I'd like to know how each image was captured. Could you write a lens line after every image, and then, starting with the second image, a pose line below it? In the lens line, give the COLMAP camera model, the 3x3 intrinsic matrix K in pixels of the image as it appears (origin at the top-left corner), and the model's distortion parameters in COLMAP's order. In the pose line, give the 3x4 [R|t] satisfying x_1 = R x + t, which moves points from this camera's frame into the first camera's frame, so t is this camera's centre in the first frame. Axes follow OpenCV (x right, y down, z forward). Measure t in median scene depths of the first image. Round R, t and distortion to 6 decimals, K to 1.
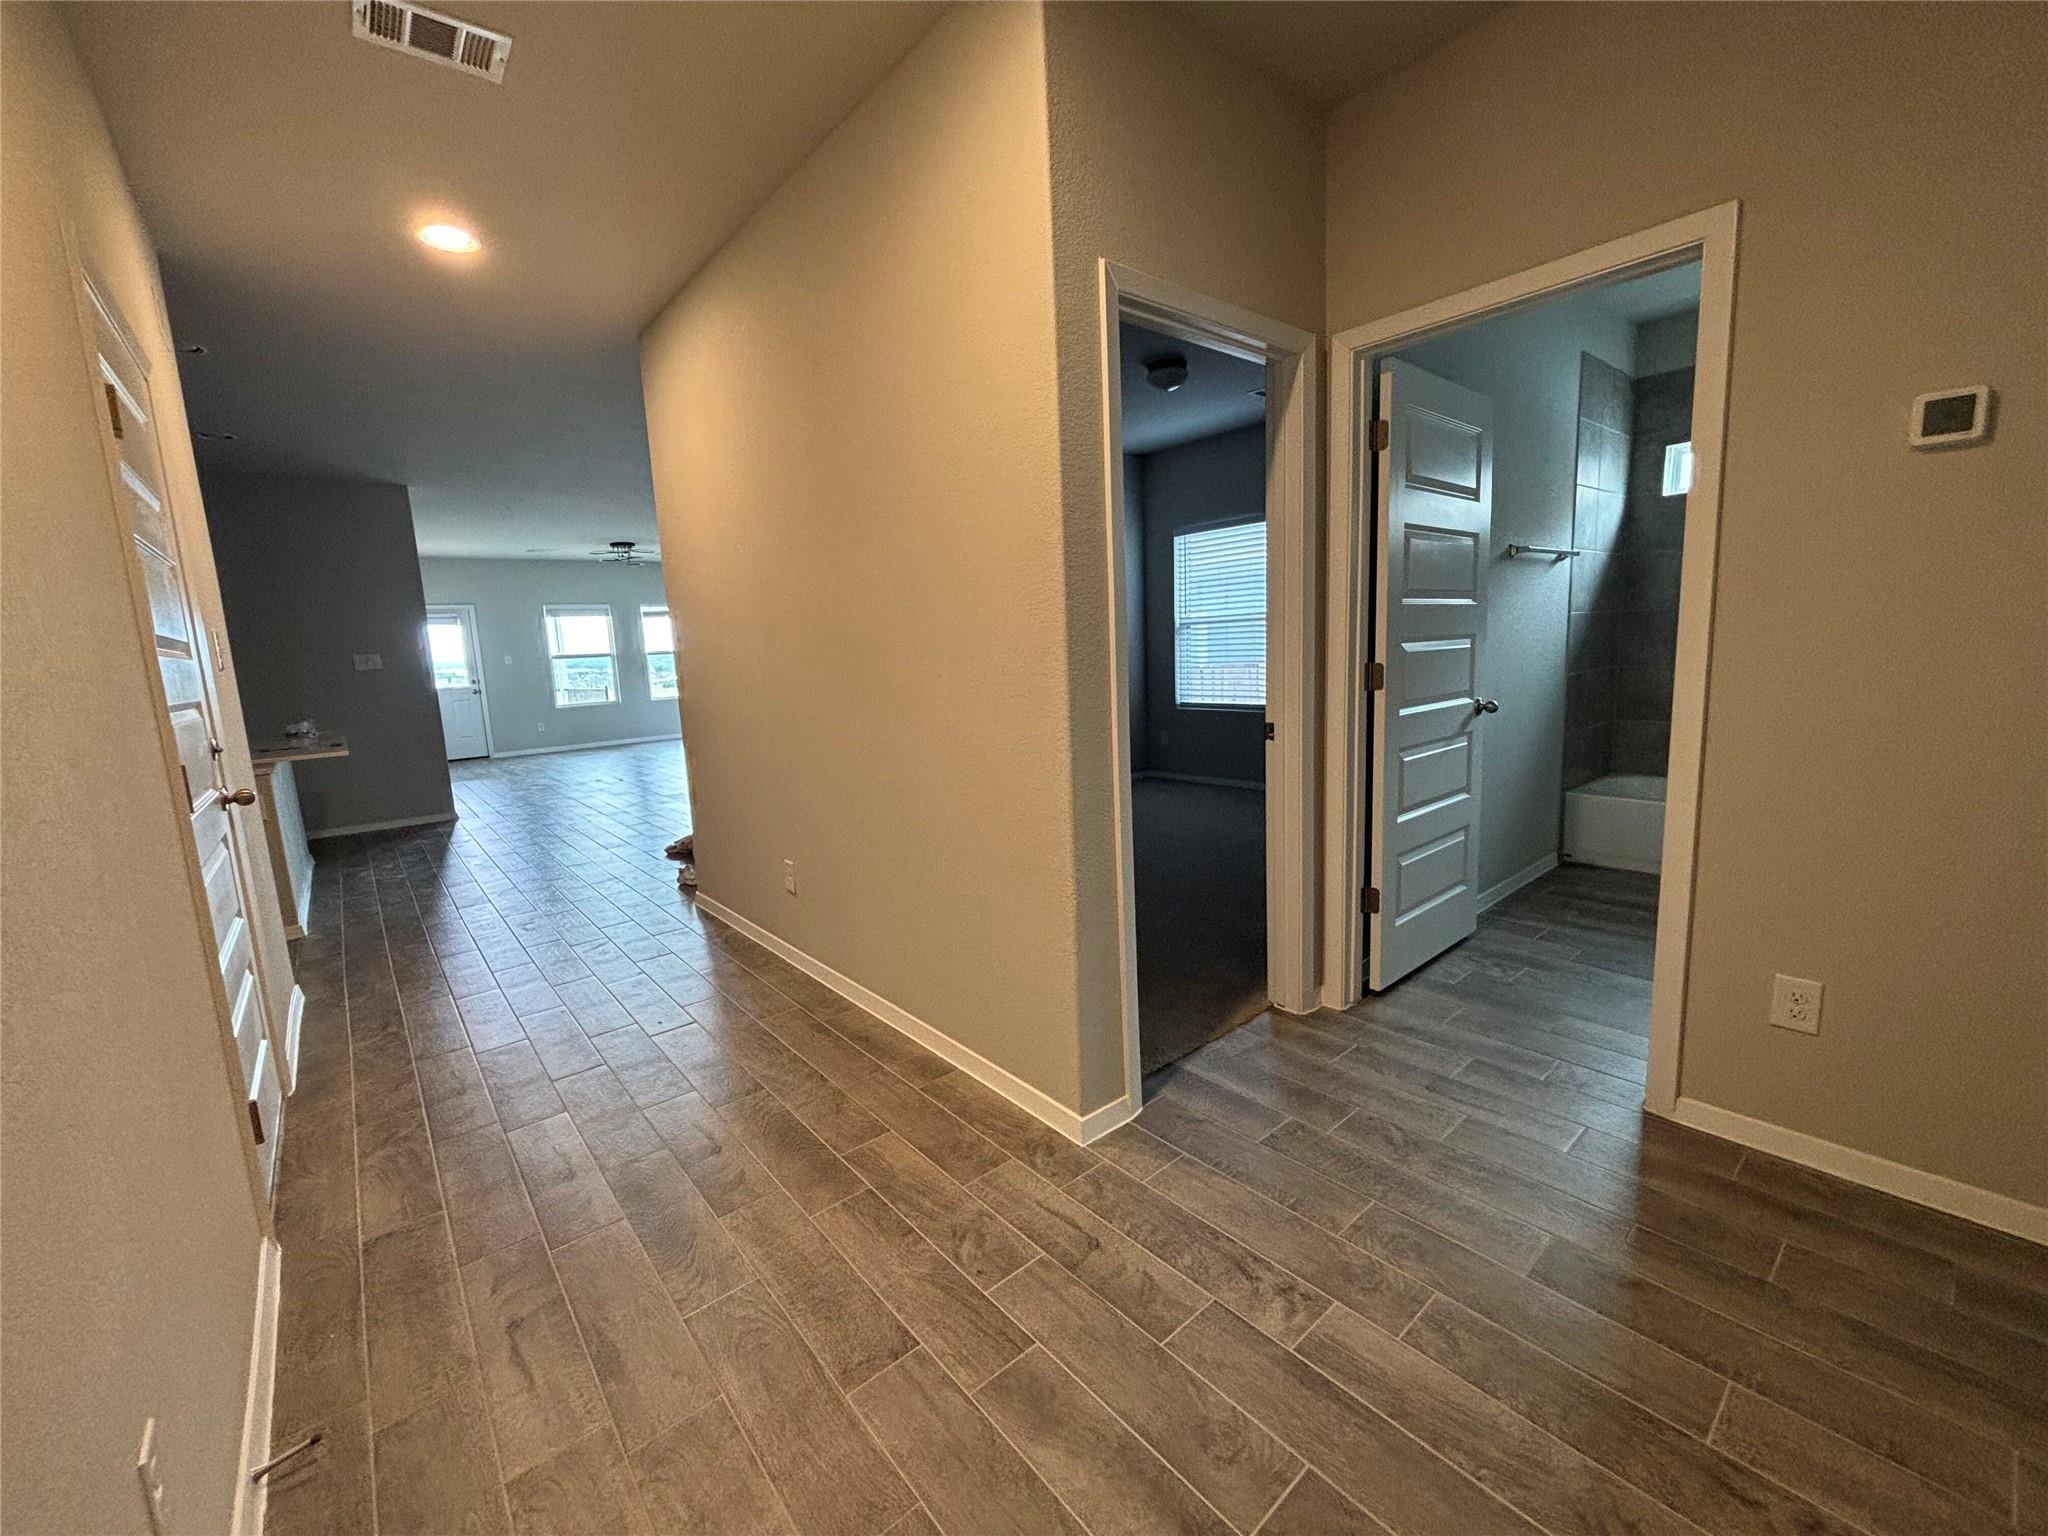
lens RADIAL K [[828.3, 0, 1030.9], [0, 828.3, 768.4], [0, 0, 1]] dist [0.004756, -0.001004]
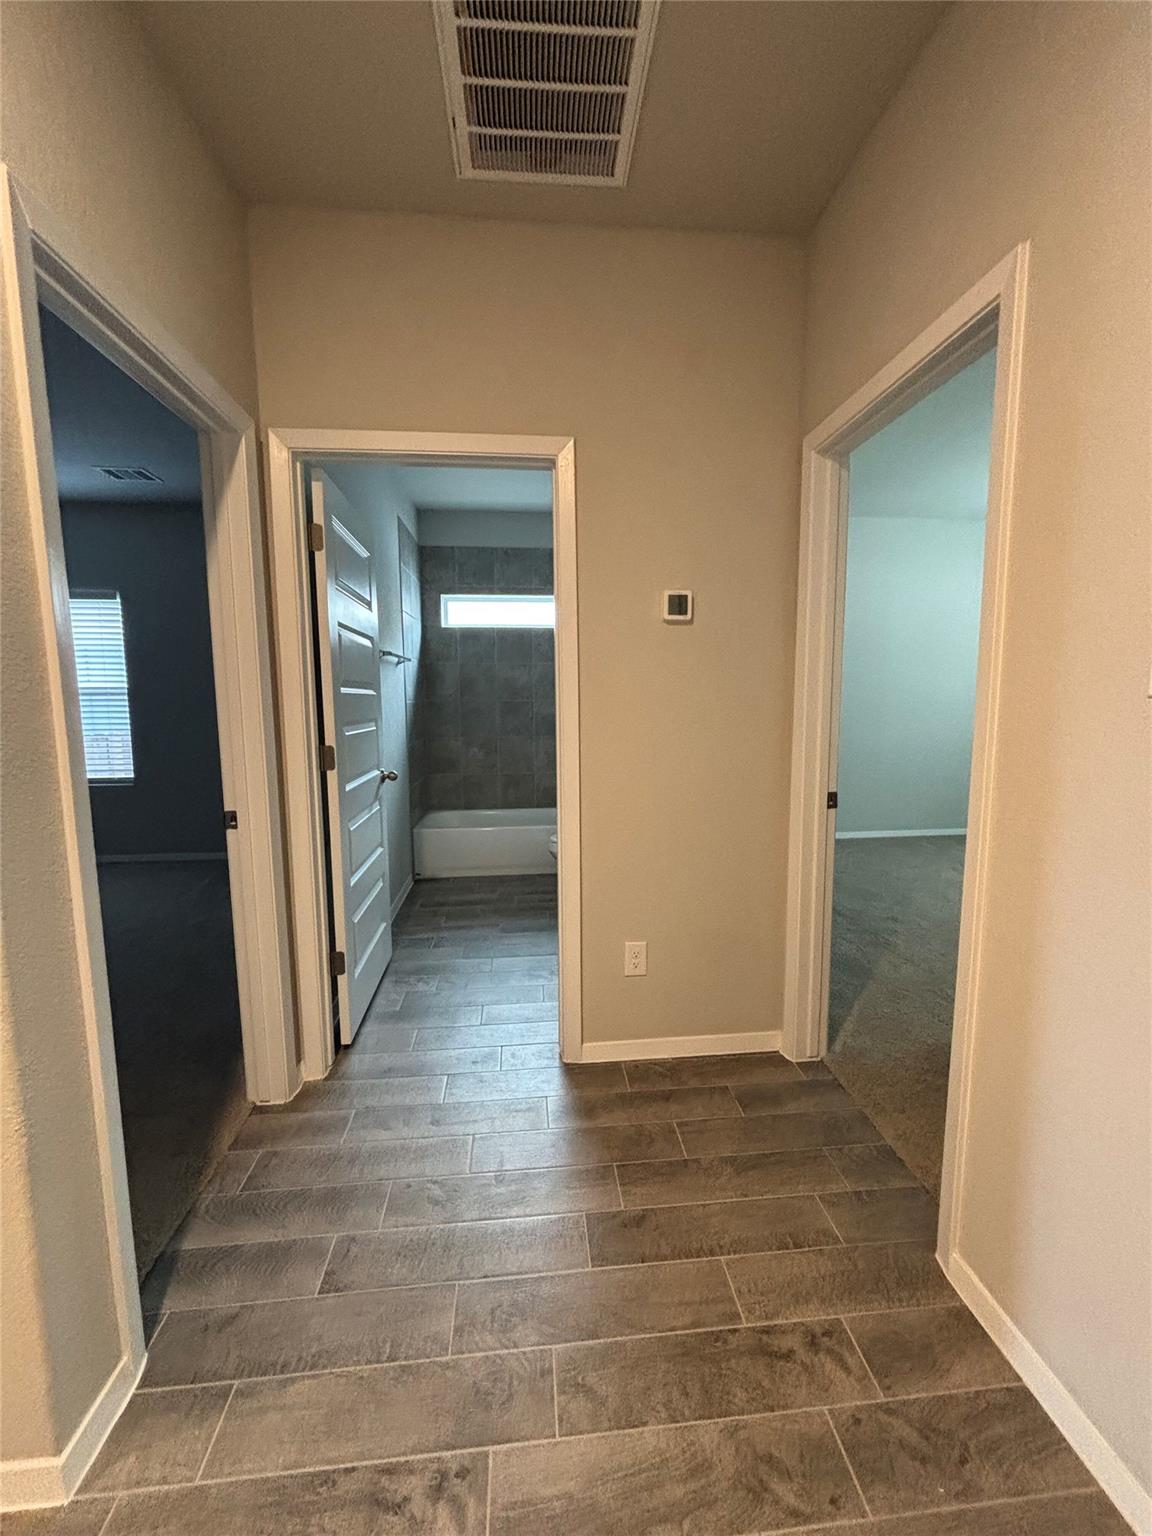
lens RADIAL K [[621.2, 0, 581.4], [0, 621.2, 770.2], [0, 0, 1]] dist [0.004756, -0.001004]
pose [[0.571199, -0.056698, 0.818851, -0.063495], [0.105744, 0.994381, -0.004911, -0.059481], [-0.813972, 0.089394, 0.573985, 0.284093]]
